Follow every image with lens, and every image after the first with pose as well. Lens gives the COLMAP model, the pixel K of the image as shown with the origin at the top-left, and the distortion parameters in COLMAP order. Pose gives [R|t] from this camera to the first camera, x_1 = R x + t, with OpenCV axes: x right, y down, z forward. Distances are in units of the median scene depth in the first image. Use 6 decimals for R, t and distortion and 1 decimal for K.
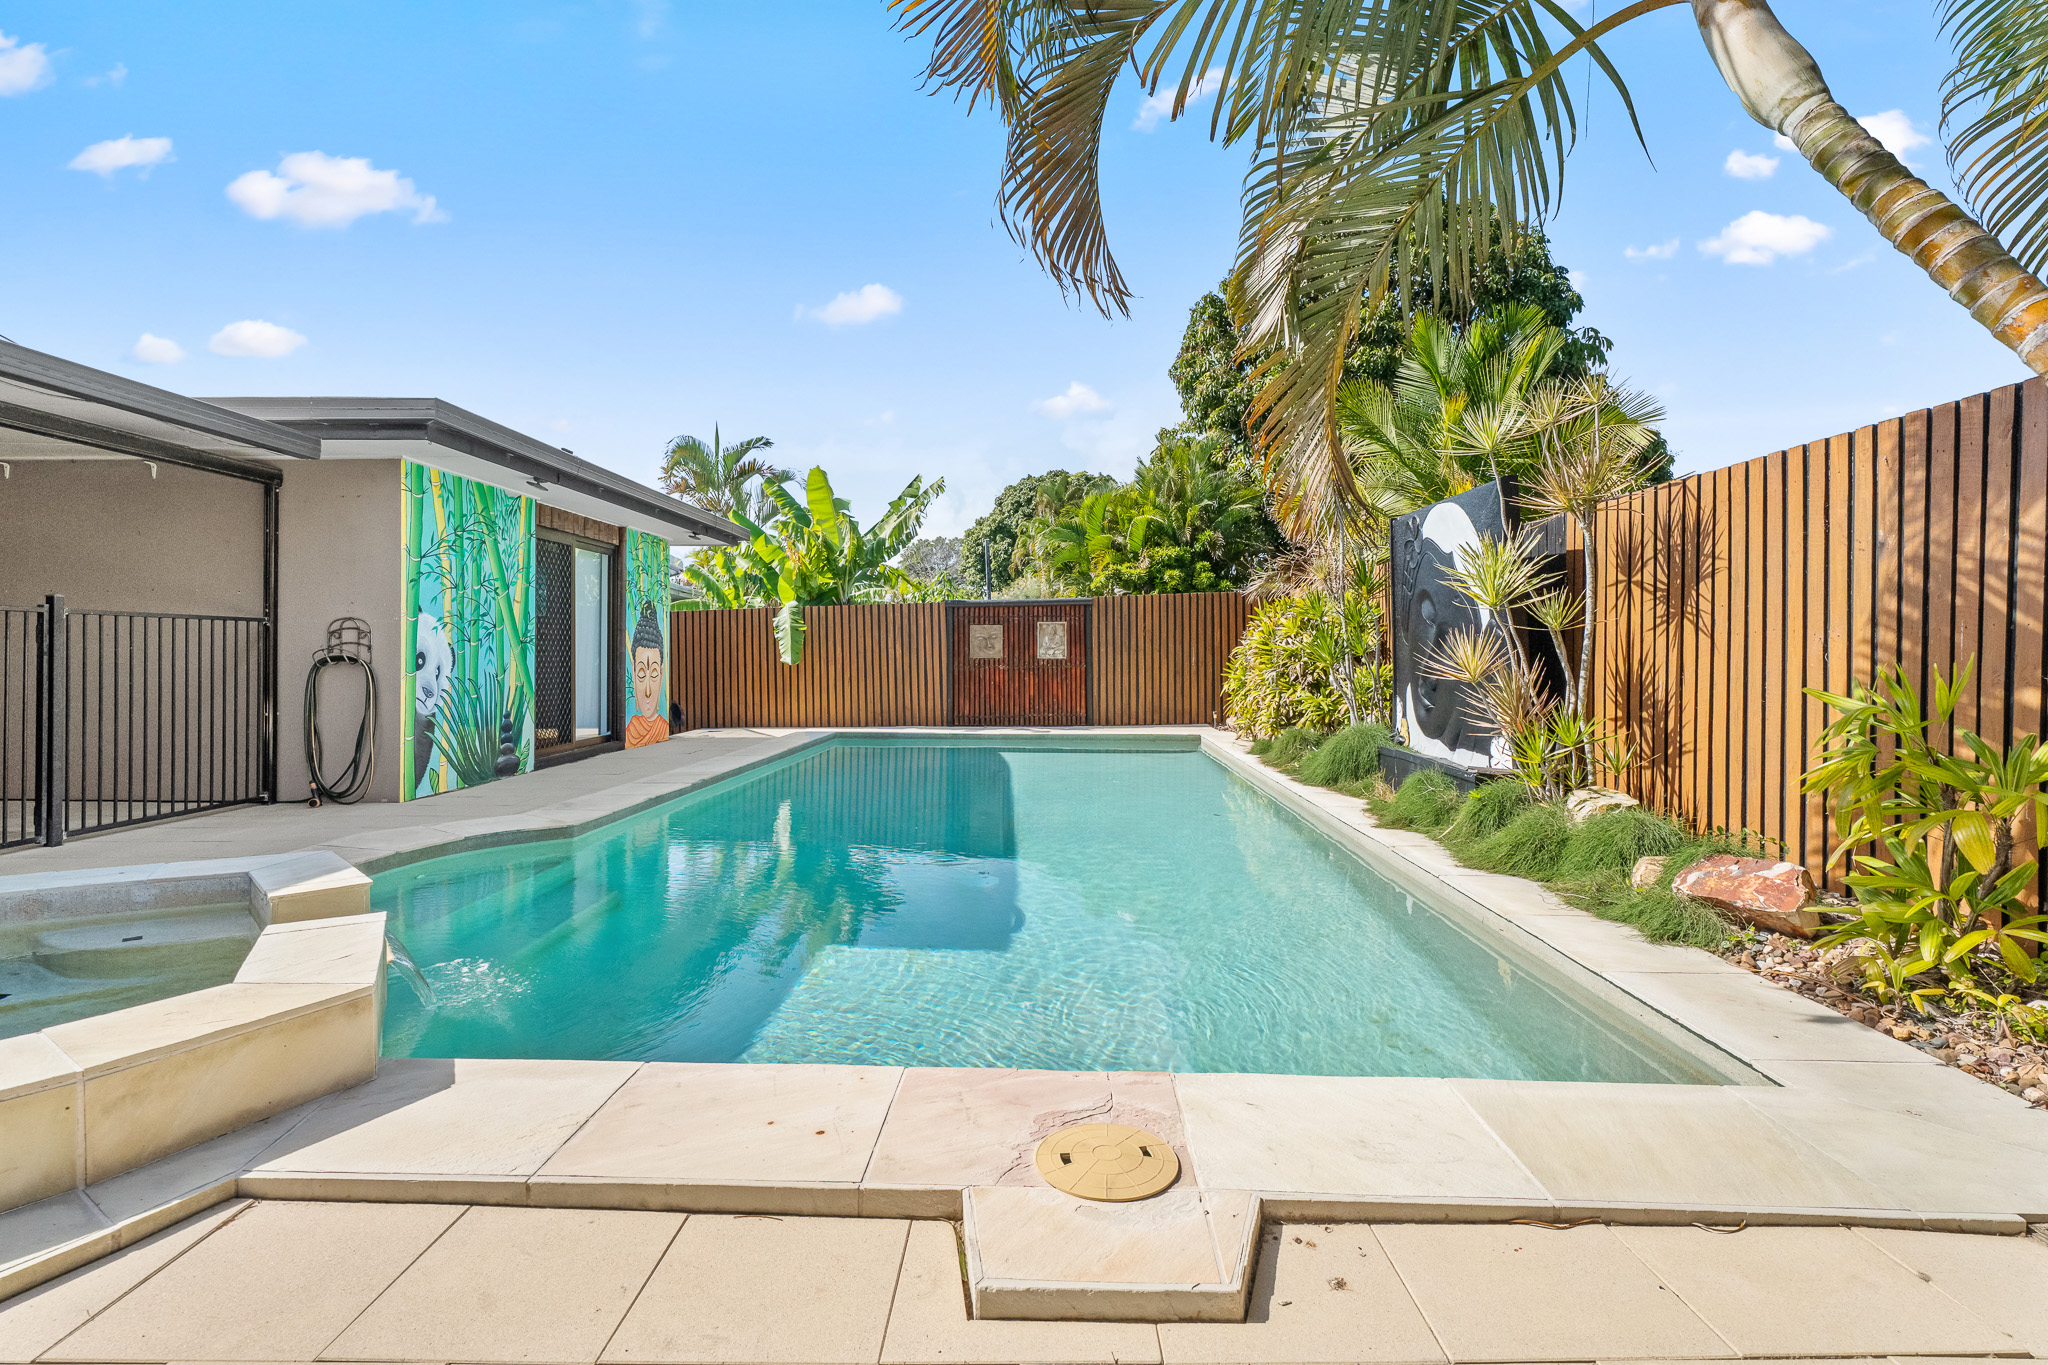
lens RADIAL K [[938.4, 0, 1024.1], [0, 938.4, 669.7], [0, 0, 1]] dist [-0.003180, -0.000036]
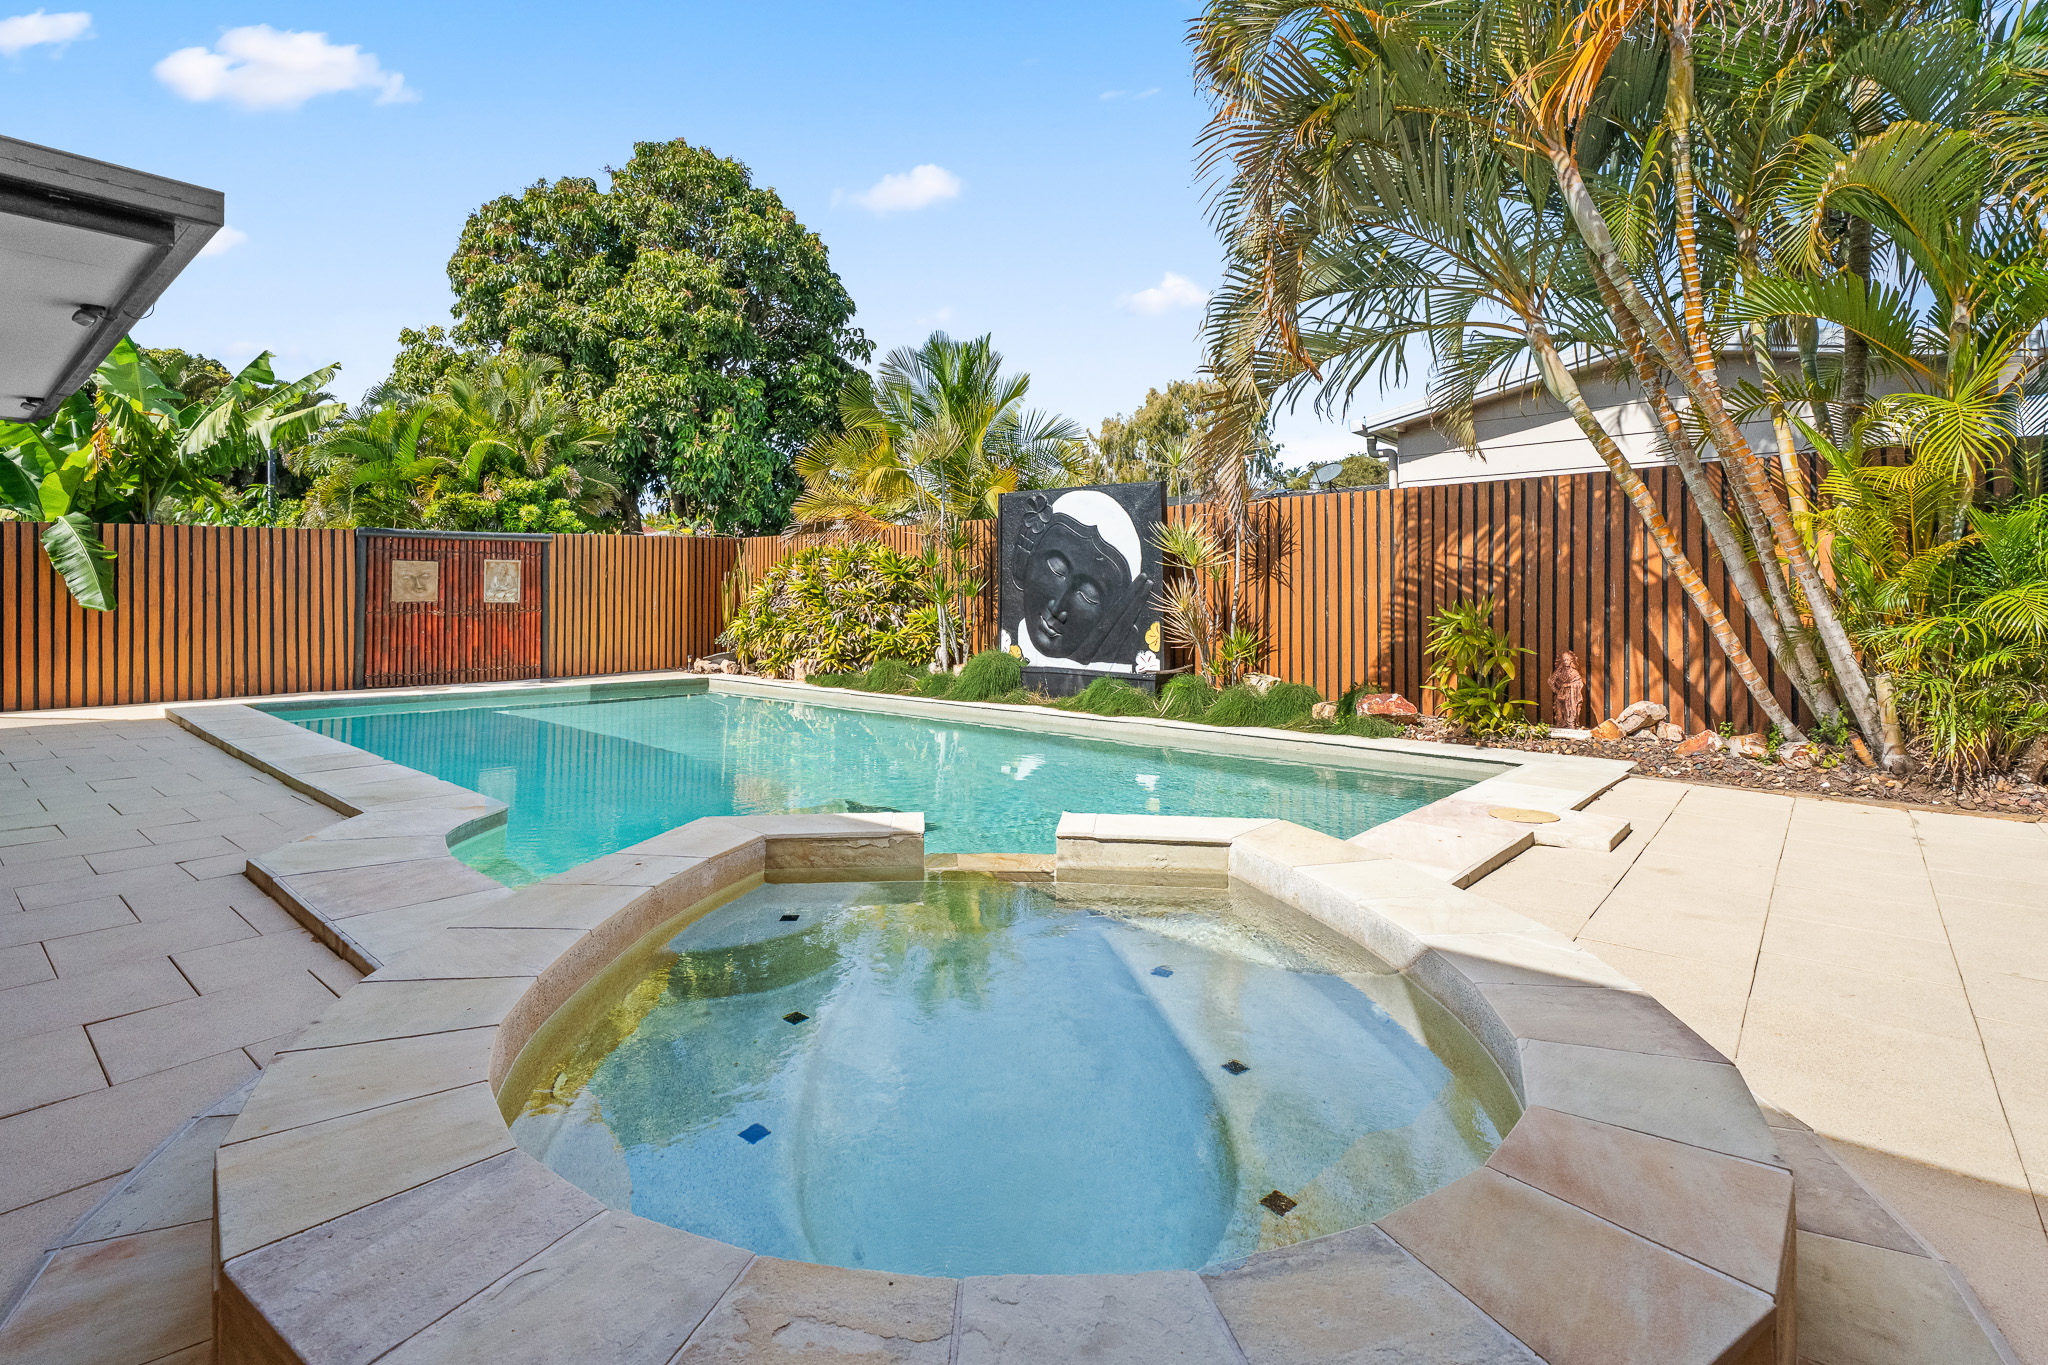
lens RADIAL K [[977.7, 0, 1022.2], [0, 977.7, 611.1], [0, 0, 1]] dist [0.000189, 0.000049]
pose [[0.638839, -0.003802, 0.769331, -0.429897], [0.010921, 0.999932, -0.004126, 0.005960], [-0.769263, 0.011037, 0.638837, 0.070816]]
